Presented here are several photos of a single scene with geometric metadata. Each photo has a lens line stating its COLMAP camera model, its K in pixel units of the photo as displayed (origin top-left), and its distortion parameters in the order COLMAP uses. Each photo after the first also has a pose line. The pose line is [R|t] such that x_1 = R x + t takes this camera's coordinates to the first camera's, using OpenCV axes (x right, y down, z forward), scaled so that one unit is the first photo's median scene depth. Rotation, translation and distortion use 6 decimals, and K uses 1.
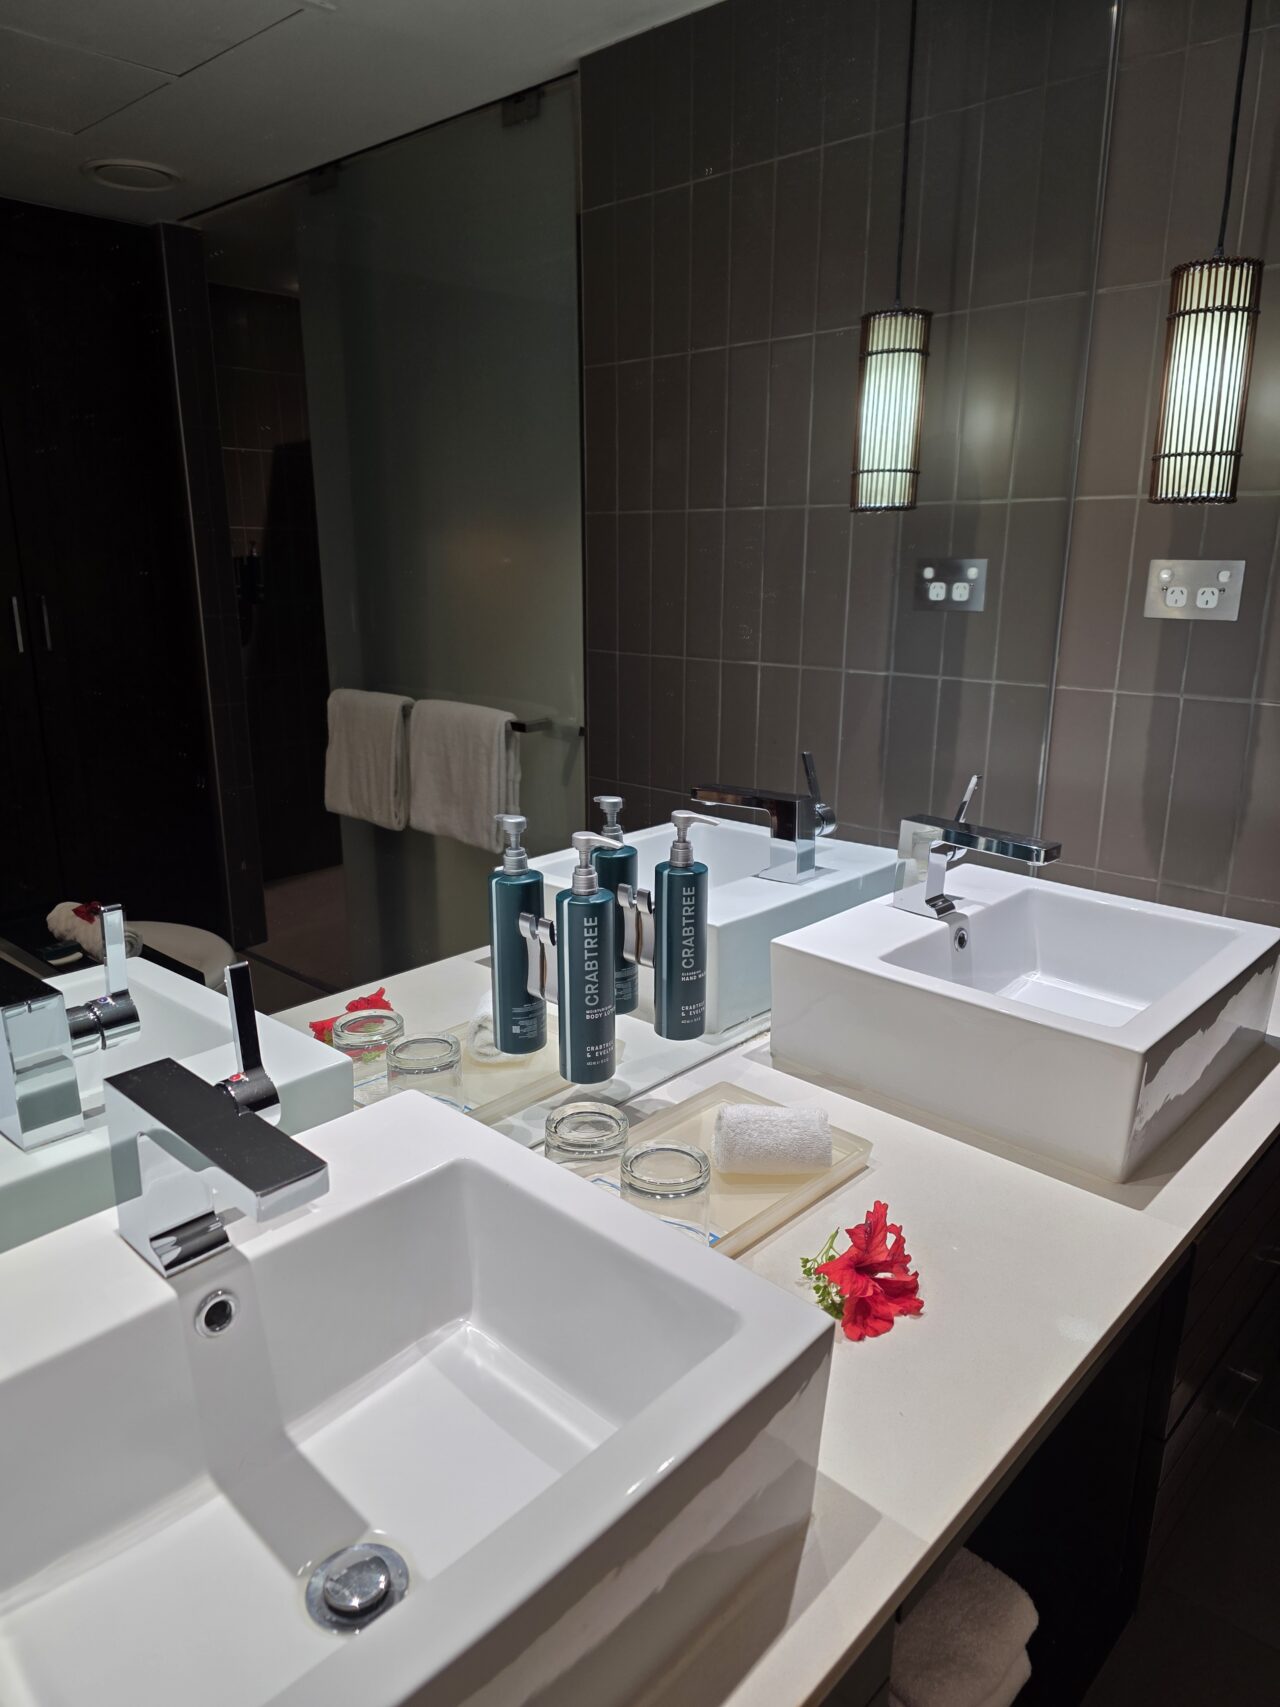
lens RADIAL K [[1129.1, 0, 640.0], [0, 1129.1, 853.5], [0, 0, 1]] dist [0.024369, -0.043057]
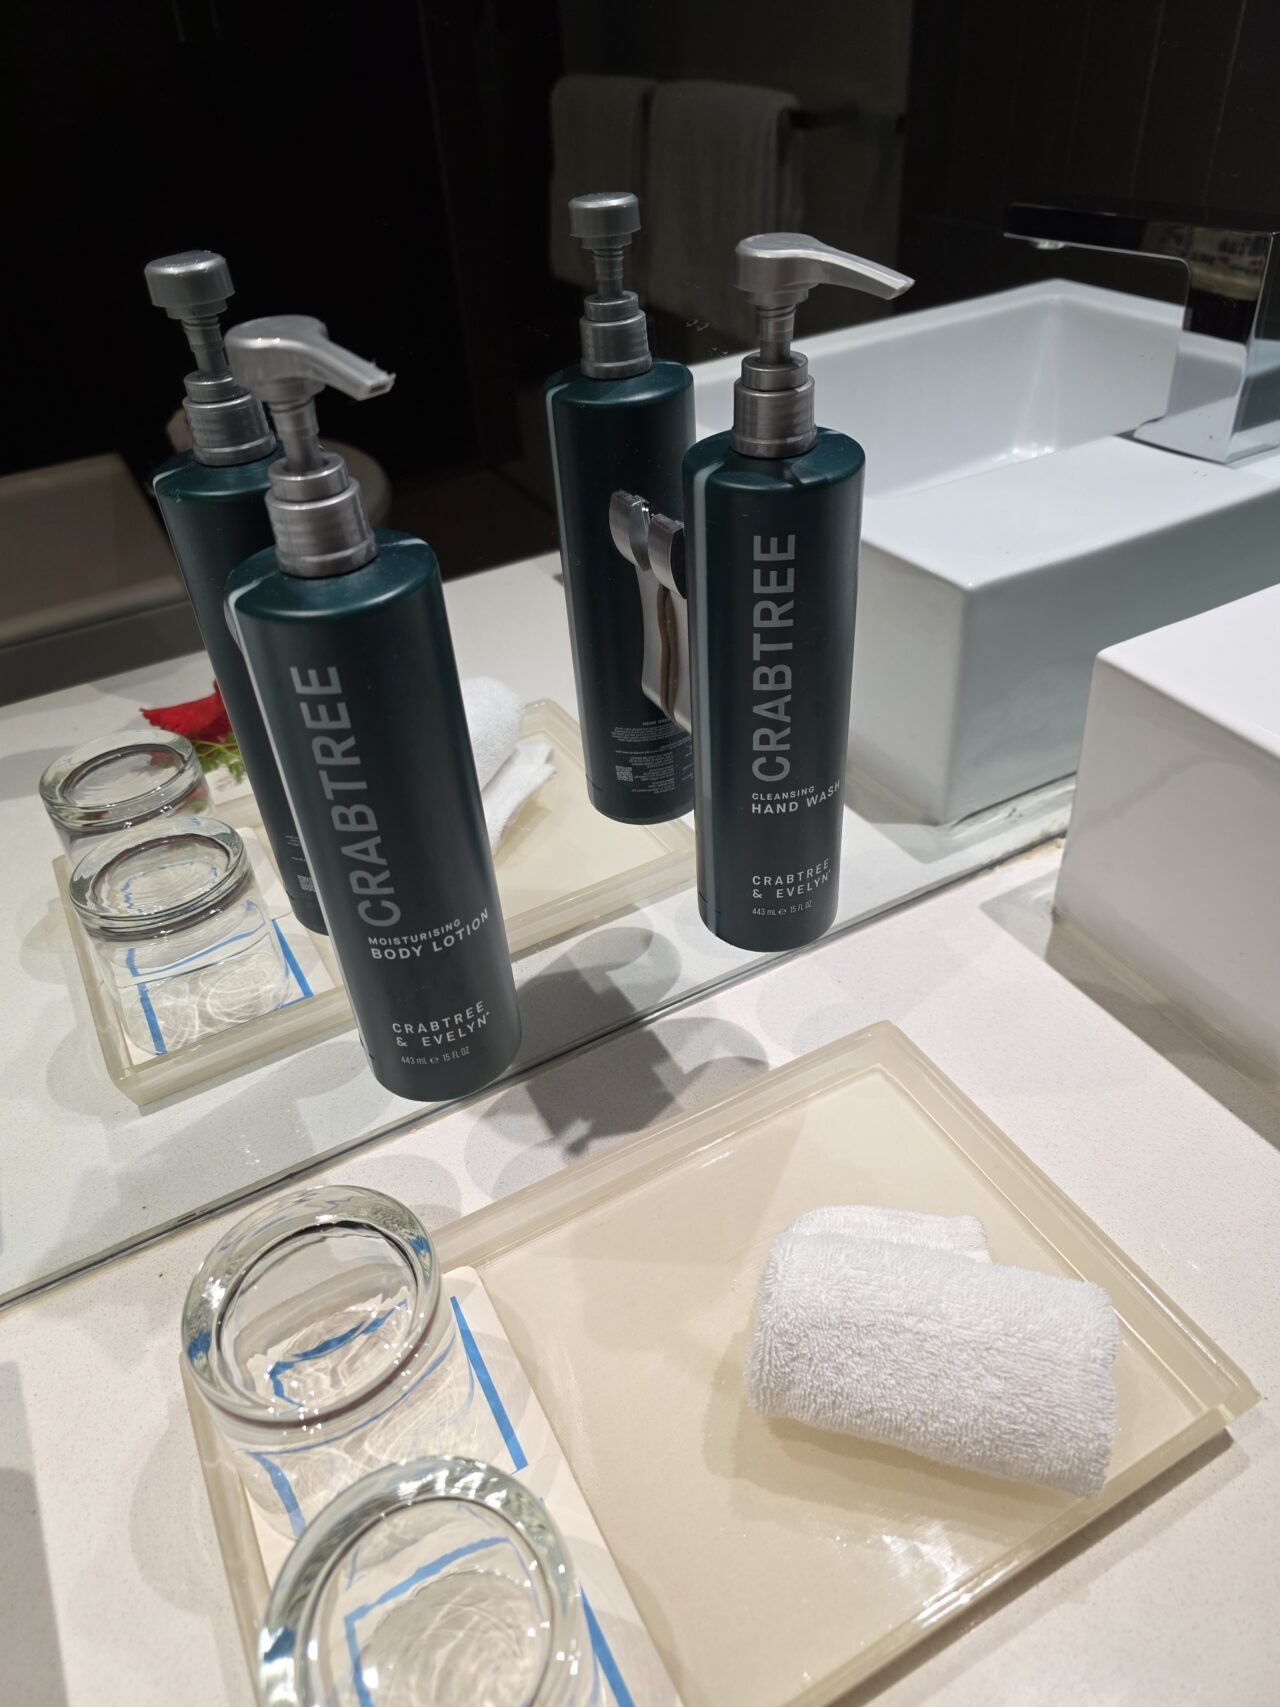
lens RADIAL K [[1129.1, 0, 640.0], [0, 1129.1, 853.5], [0, 0, 1]] dist [0.024369, -0.043057]
pose [[0.945410, 0.151667, -0.288440, 0.088992], [-0.018692, 0.908879, 0.416642, -0.013292], [0.325347, -0.388506, 0.862098, 0.594125]]
